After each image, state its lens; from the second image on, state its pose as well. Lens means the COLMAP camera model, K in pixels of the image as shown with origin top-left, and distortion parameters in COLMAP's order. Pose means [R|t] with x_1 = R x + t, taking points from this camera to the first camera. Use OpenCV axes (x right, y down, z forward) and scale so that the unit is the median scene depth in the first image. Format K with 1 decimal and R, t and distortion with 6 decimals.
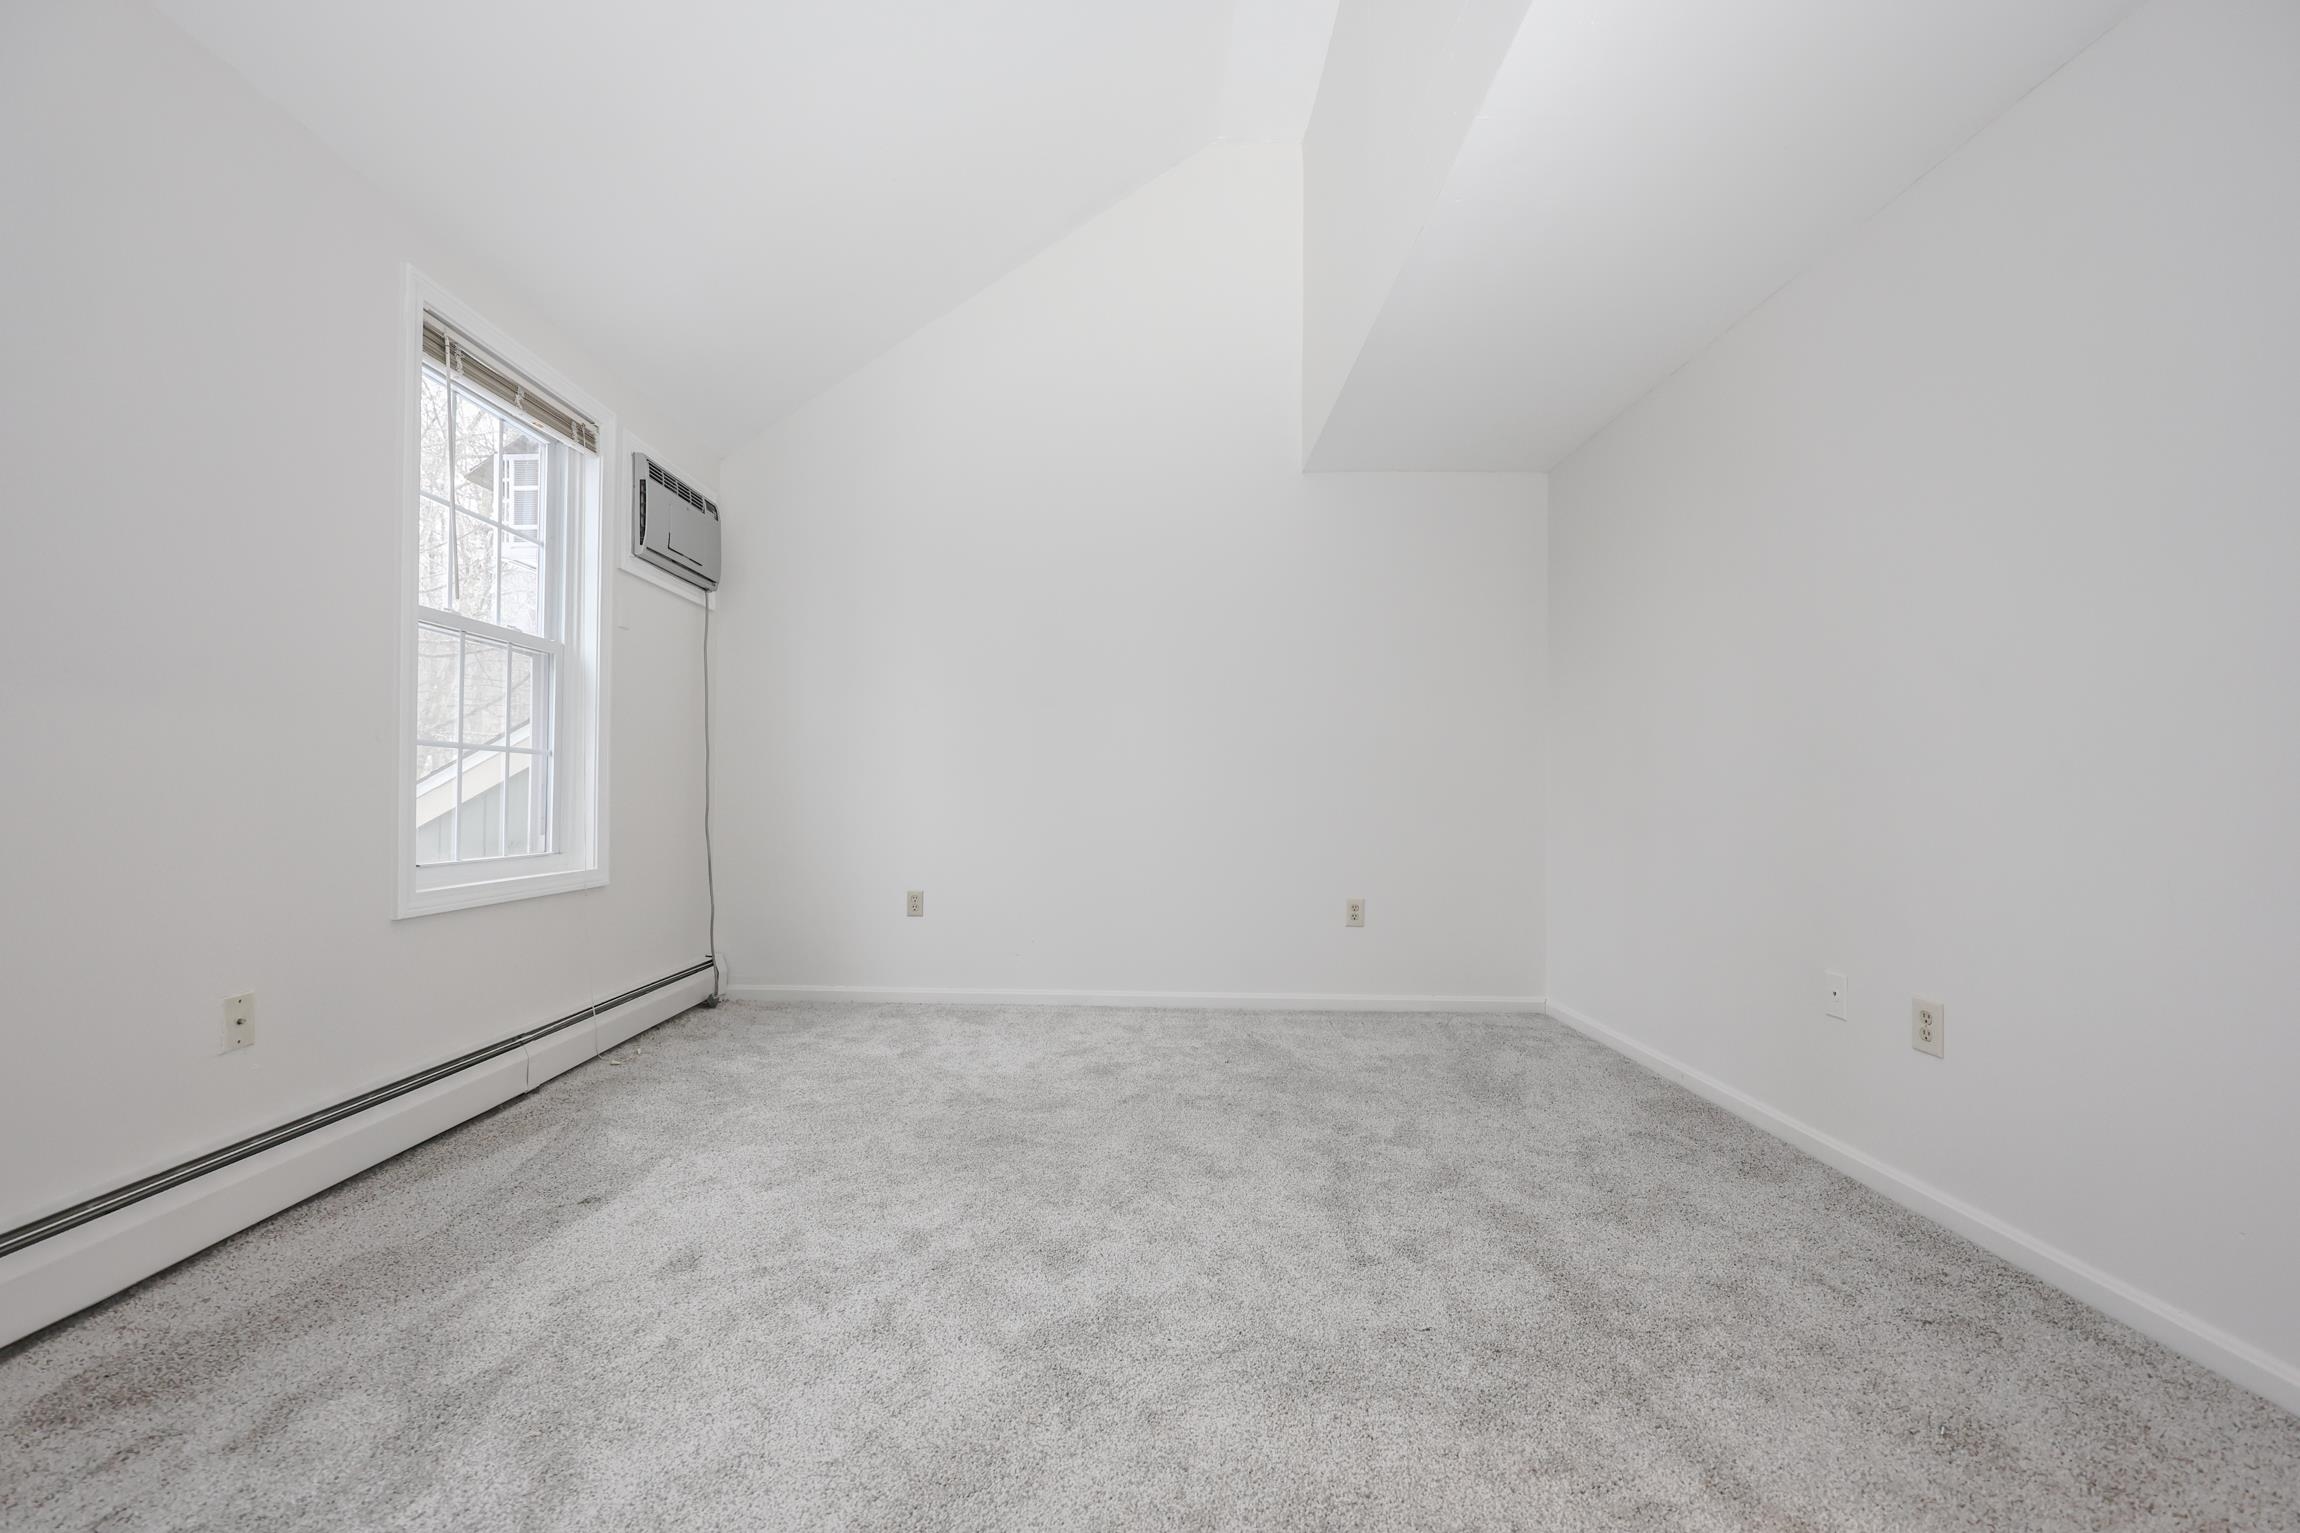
lens RADIAL K [[949.5, 0, 1141.4], [0, 949.5, 775.8], [0, 0, 1]] dist [0.002416, -0.000229]
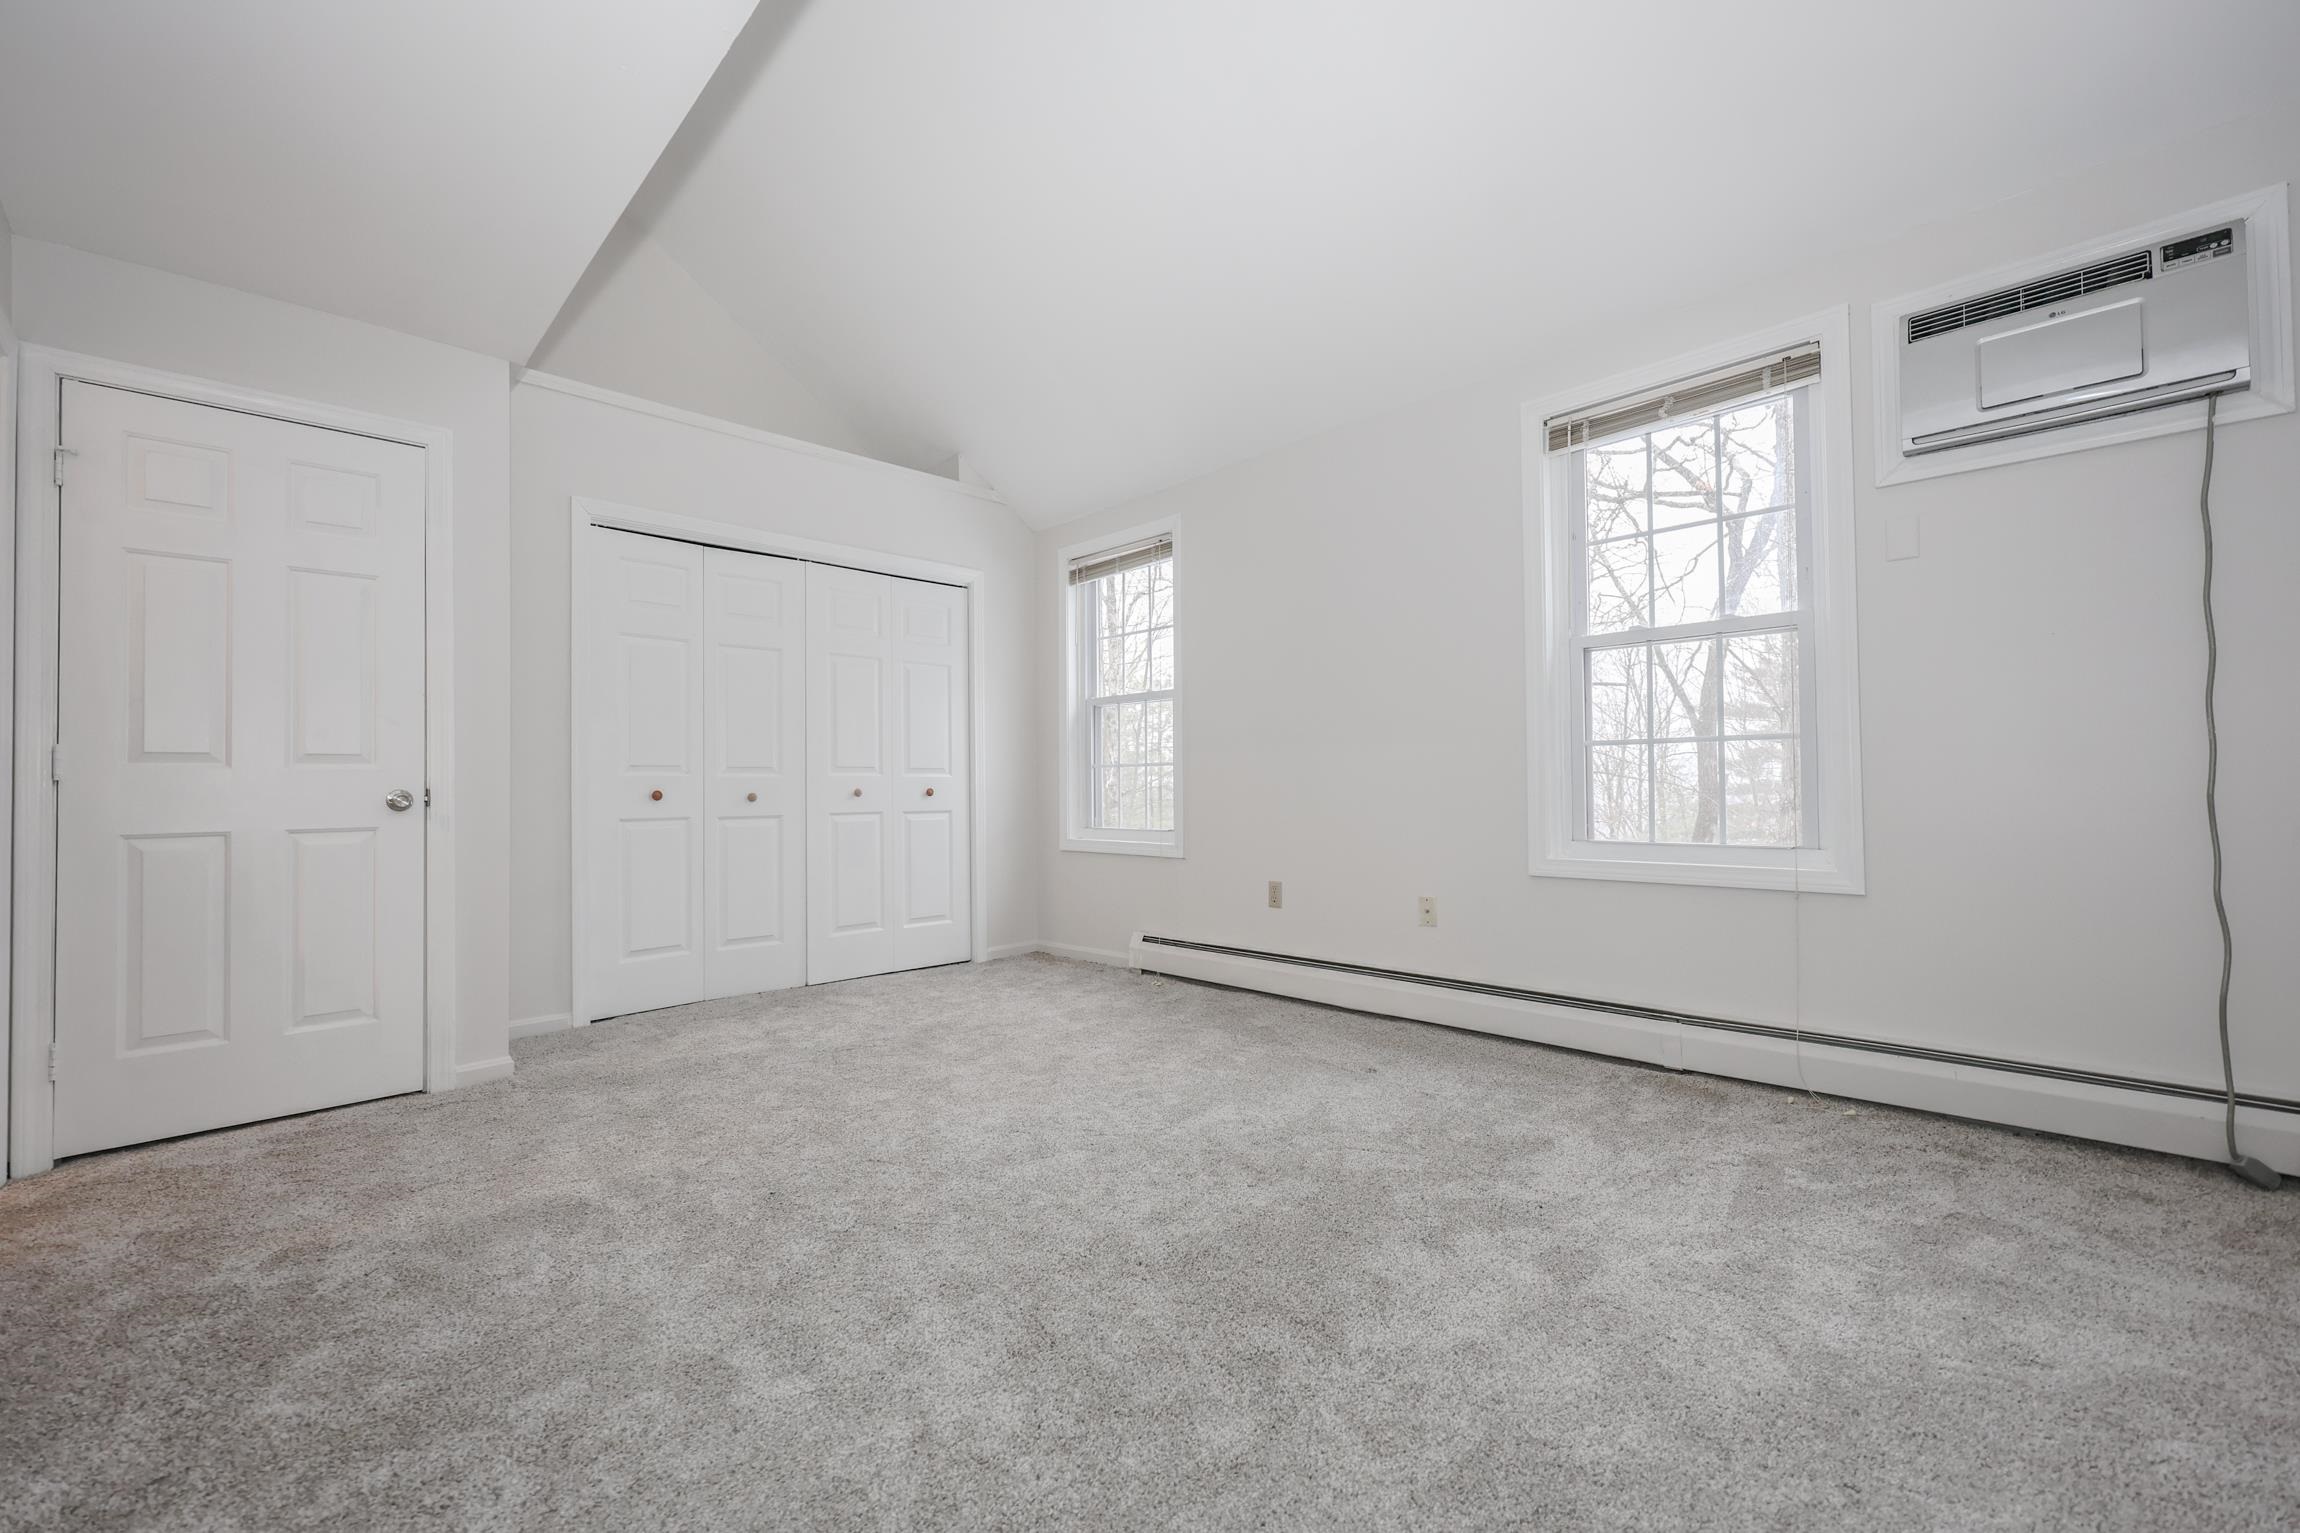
lens RADIAL K [[949.5, 0, 1164.5], [0, 949.5, 767.7], [0, 0, 1]] dist [0.002416, -0.000229]
pose [[-0.714279, -0.012813, -0.699744, 0.470249], [0.022051, 0.998924, -0.040800, 0.031578], [0.699514, -0.044572, -0.713228, 1.327606]]
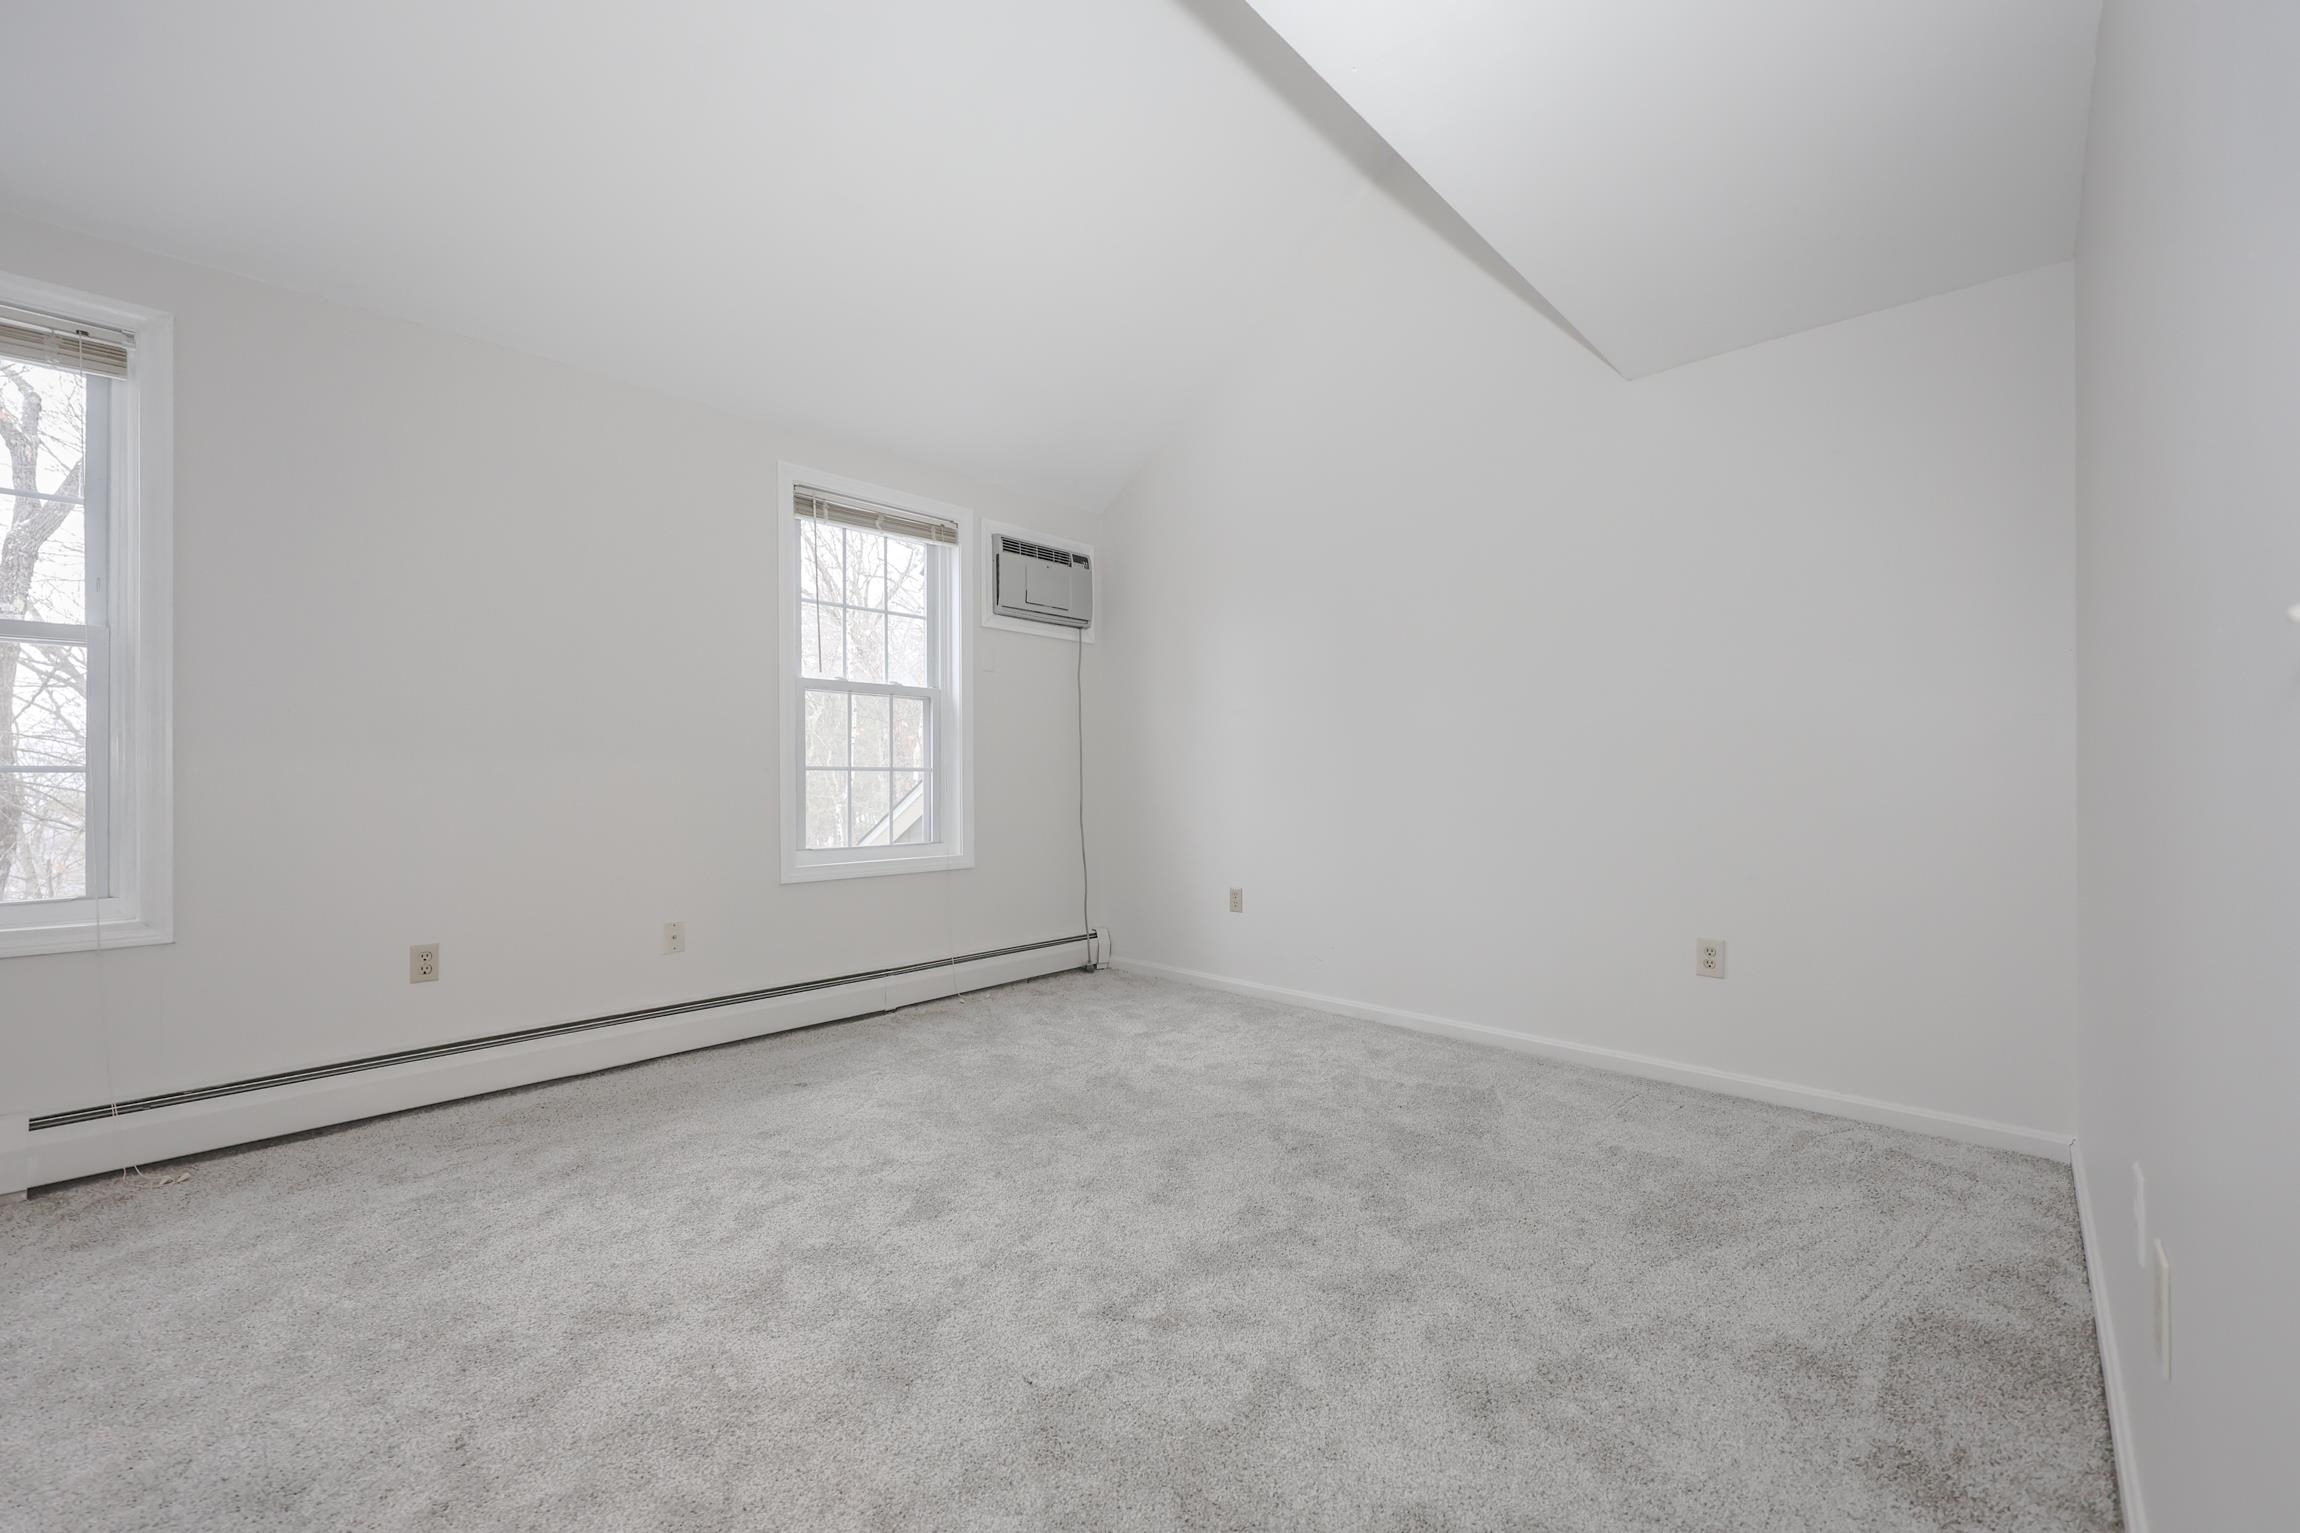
lens RADIAL K [[949.5, 0, 1112.5], [0, 949.5, 773.1], [0, 0, 1]] dist [0.002416, -0.000229]
pose [[0.723363, -0.015461, -0.690294, 0.562810], [0.023584, 0.999719, 0.002323, -0.017377], [0.690065, -0.017960, 0.723525, 0.204608]]
